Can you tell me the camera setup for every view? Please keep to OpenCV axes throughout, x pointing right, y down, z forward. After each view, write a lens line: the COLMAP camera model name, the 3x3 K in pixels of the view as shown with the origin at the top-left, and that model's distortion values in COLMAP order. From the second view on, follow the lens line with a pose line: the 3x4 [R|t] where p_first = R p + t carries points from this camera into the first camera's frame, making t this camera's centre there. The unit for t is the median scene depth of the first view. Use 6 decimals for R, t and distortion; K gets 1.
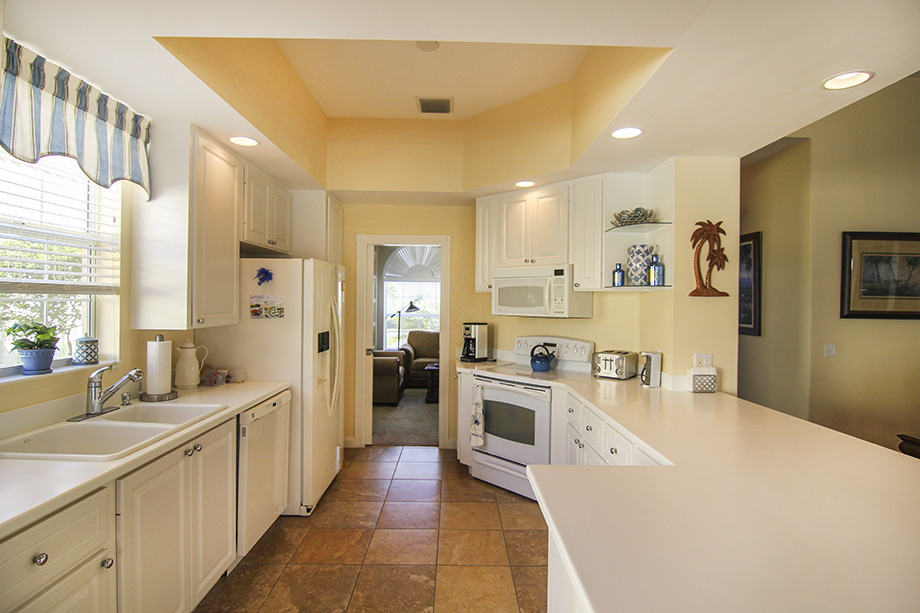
lens RADIAL K [[470.4, 0, 466.8], [0, 470.4, 305.4], [0, 0, 1]] dist [-0.023221, -0.003432]
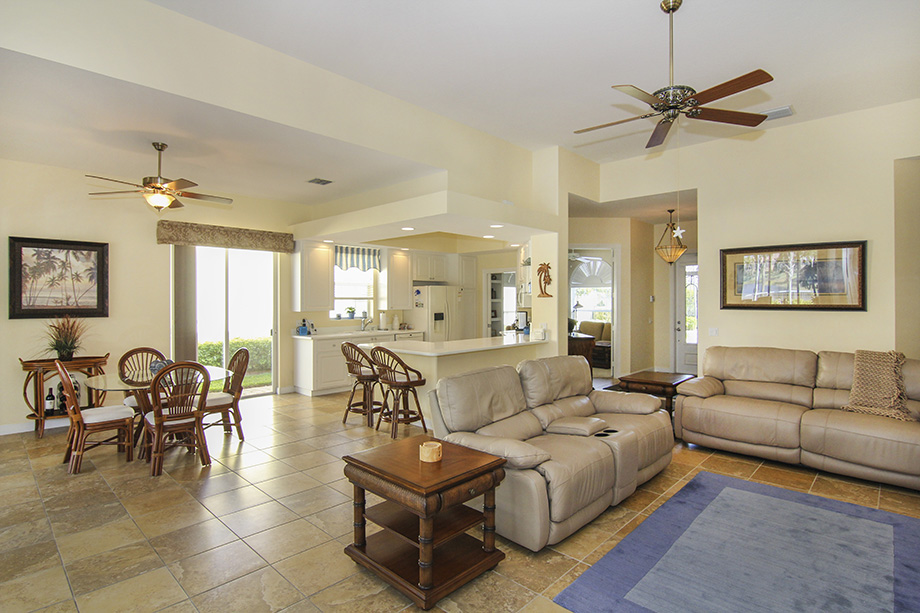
lens RADIAL K [[470.4, 0, 461.9], [0, 470.4, 301.4], [0, 0, 1]] dist [-0.023221, -0.003432]
pose [[0.714363, -0.010146, -0.699702, 1.804675], [0.002411, 0.999925, -0.012037, 0.026924], [0.699772, 0.006912, 0.714333, -0.875495]]
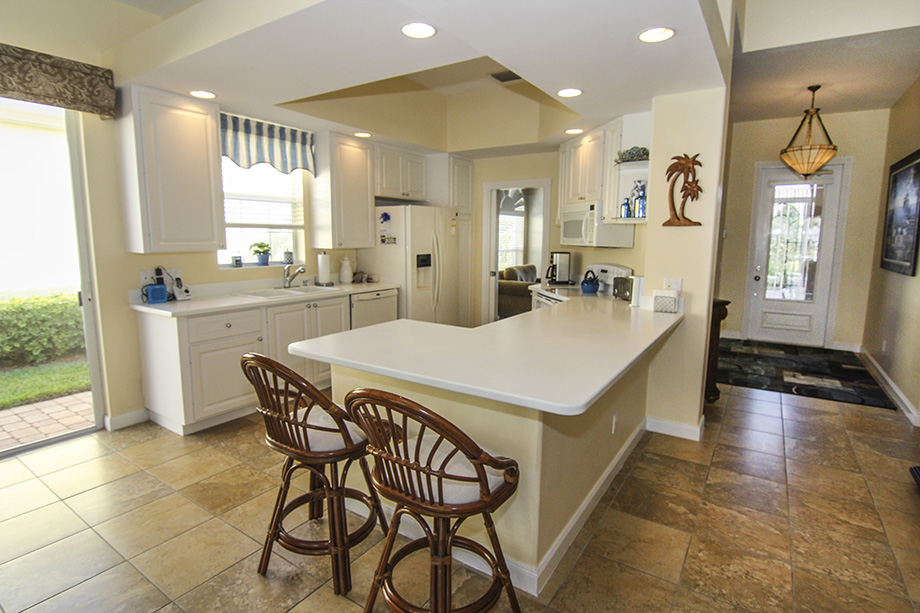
lens RADIAL K [[470.4, 0, 461.4], [0, 470.4, 307.8], [0, 0, 1]] dist [-0.023221, -0.003432]
pose [[0.823790, 0.081492, -0.561007, 0.724093], [-0.005666, 0.990748, 0.135596, 0.024727], [0.566867, -0.108523, 0.816630, -0.200194]]
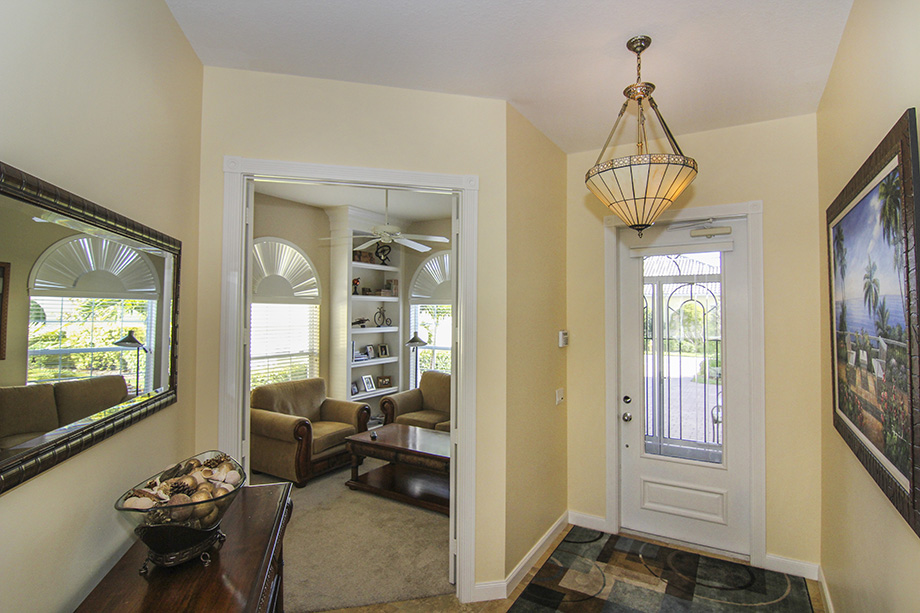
lens RADIAL K [[470.4, 0, 468.7], [0, 470.4, 304.2], [0, 0, 1]] dist [-0.023221, -0.003432]
pose [[0.849958, -0.016434, -0.526593, 0.931205], [0.002040, 0.999609, -0.027903, -0.086655], [0.526846, 0.022642, 0.849659, 1.138549]]
